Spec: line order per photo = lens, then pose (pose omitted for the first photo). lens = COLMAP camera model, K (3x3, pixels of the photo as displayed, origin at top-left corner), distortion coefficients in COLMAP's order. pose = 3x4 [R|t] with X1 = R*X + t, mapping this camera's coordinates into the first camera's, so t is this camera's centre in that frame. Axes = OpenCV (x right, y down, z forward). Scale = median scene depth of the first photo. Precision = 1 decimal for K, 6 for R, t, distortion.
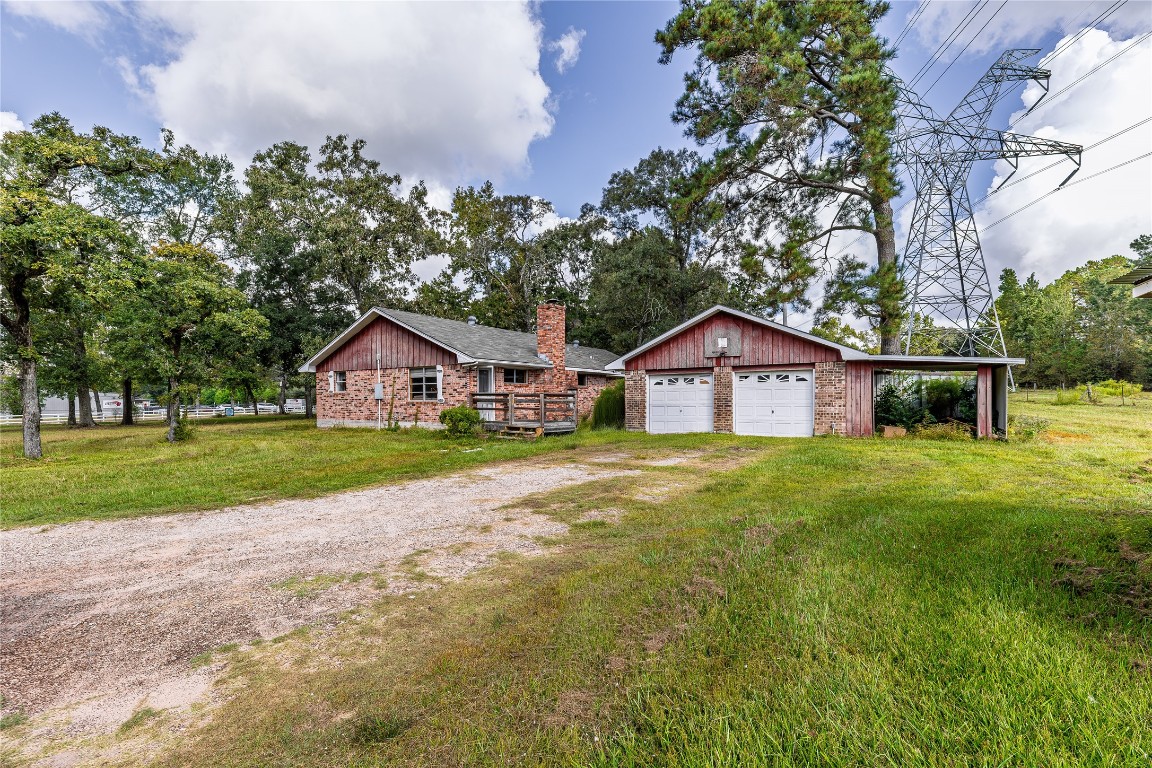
lens RADIAL K [[523.4, 0, 575.8], [0, 523.4, 401.0], [0, 0, 1]] dist [0.005810, 0.000946]
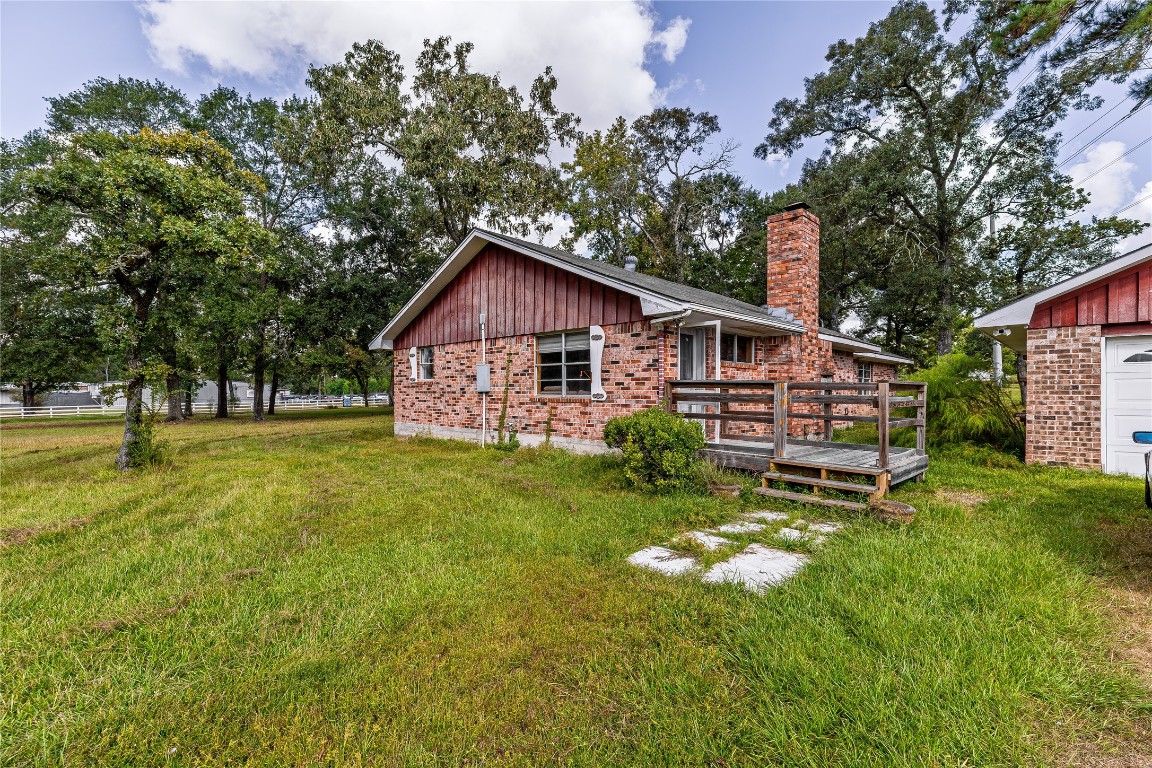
lens RADIAL K [[523.4, 0, 573.2], [0, 523.4, 389.4], [0, 0, 1]] dist [0.005810, 0.000946]
pose [[0.979273, 0.004903, -0.202485, -0.163102], [-0.005985, 0.999971, -0.004730, -0.004487], [0.202456, 0.005844, 0.979274, 0.457605]]
